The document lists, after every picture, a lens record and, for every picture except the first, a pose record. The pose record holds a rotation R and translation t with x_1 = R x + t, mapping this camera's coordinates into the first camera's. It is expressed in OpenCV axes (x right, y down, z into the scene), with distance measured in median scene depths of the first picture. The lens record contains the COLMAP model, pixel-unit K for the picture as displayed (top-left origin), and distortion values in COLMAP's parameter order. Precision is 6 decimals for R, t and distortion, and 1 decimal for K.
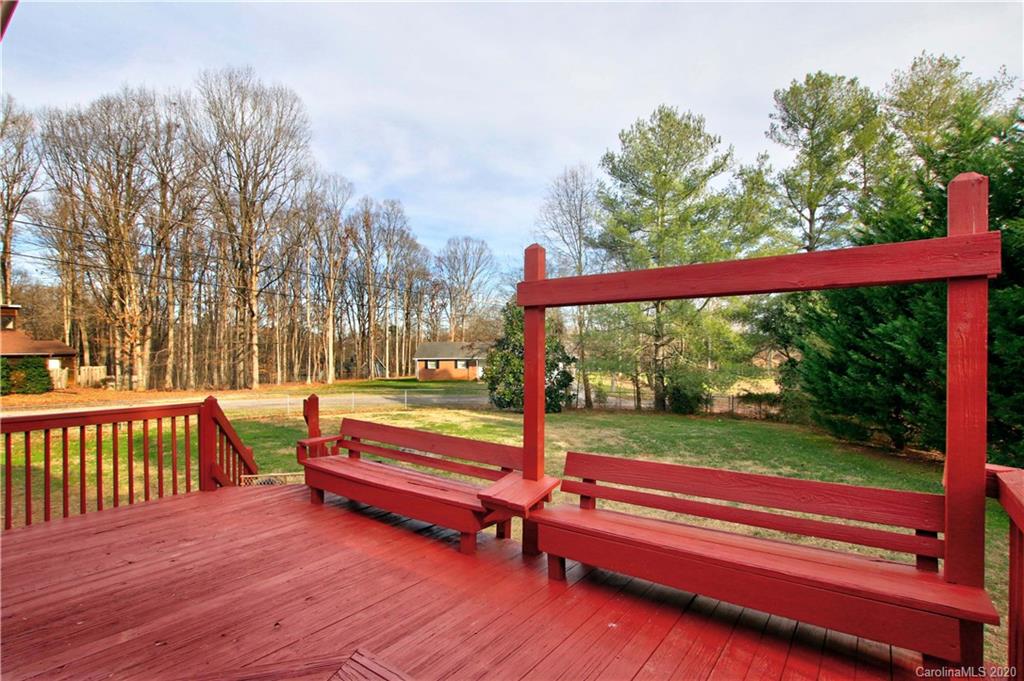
lens RADIAL K [[490.3, 0, 504.4], [0, 490.3, 343.7], [0, 0, 1]] dist [-0.007731, -0.000698]
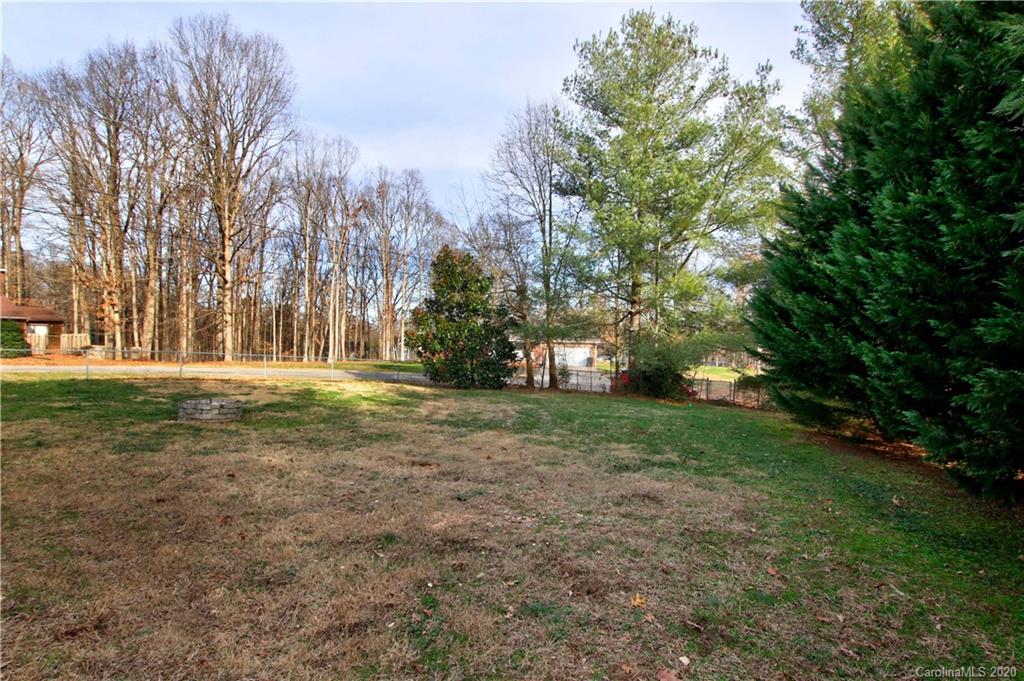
lens RADIAL K [[513.4, 0, 513.3], [0, 513.4, 339.3], [0, 0, 1]] dist [-0.001466, 0.000049]
pose [[0.993293, 0.025800, -0.112708, 0.189814], [-0.025311, 0.999663, 0.005766, 0.041694], [0.112819, -0.002874, 0.993611, 0.116372]]
